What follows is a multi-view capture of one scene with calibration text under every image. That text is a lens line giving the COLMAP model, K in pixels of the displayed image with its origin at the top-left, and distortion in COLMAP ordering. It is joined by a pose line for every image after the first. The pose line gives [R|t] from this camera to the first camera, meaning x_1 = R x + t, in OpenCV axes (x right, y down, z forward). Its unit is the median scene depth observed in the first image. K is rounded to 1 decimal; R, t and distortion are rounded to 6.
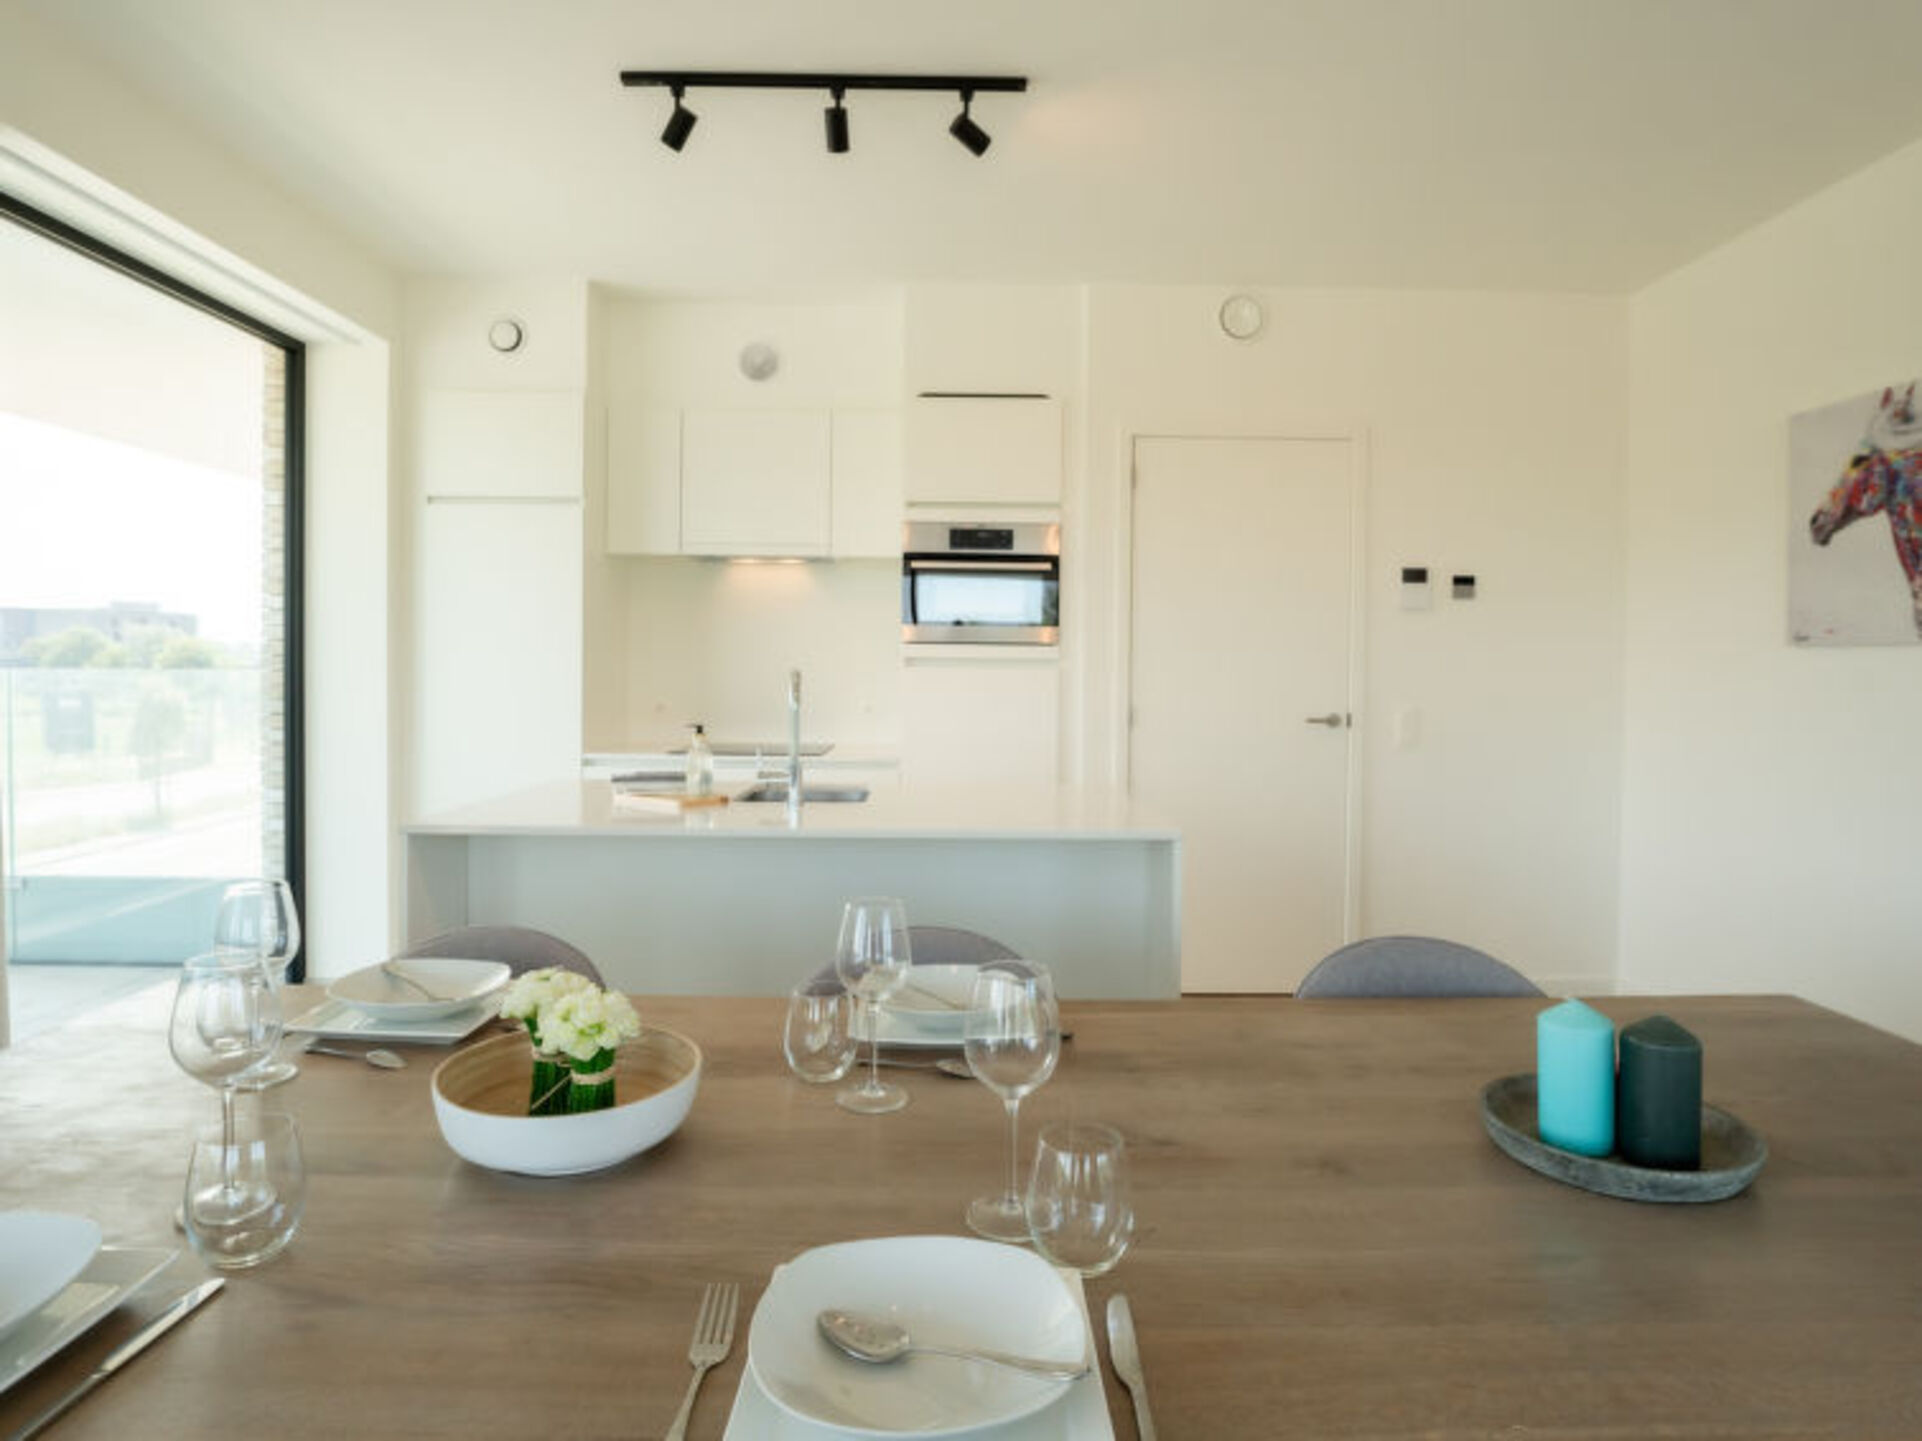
lens RADIAL K [[1071.0, 0, 957.5], [0, 1071.0, 663.6], [0, 0, 1]] dist [-0.023146, 0.000110]
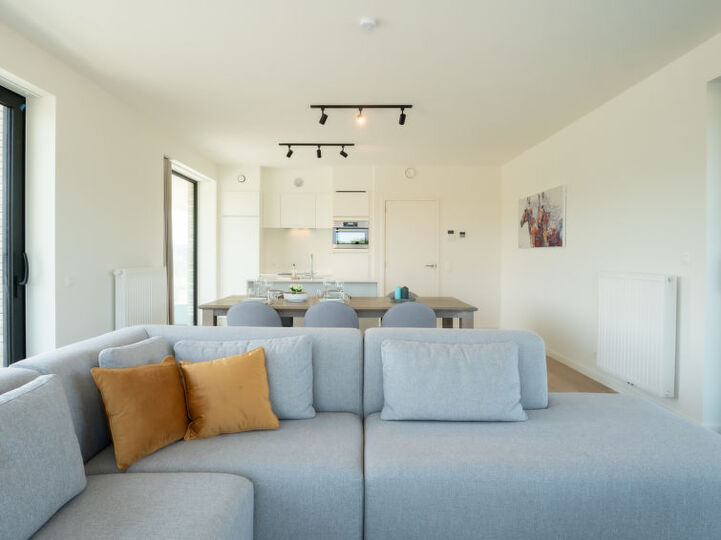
lens RADIAL K [[431.0, 0, 340.5], [0, 431.0, 254.9], [0, 0, 1]] dist [-0.001412, 0.000184]
pose [[0.999141, -0.005271, -0.041108, 0.054548], [0.005266, 0.999986, -0.000226, 0.007995], [0.041109, 0.000009, 0.999155, -0.778373]]
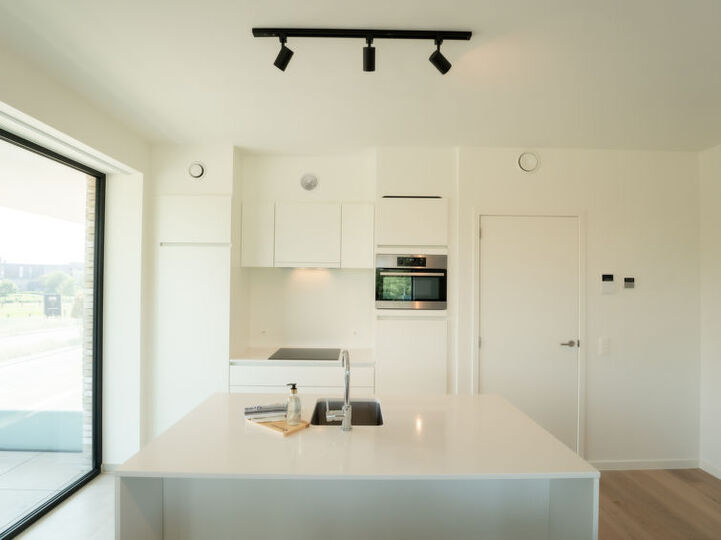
lens RADIAL K [[368.7, 0, 360.5], [0, 368.7, 270.0], [0, 0, 1]] dist [-0.025589, -0.000511]
pose [[0.999995, -0.002563, 0.001848, -0.086397], [0.002629, 0.999341, -0.036195, -0.074159], [-0.001754, 0.036200, 0.999343, 0.250340]]
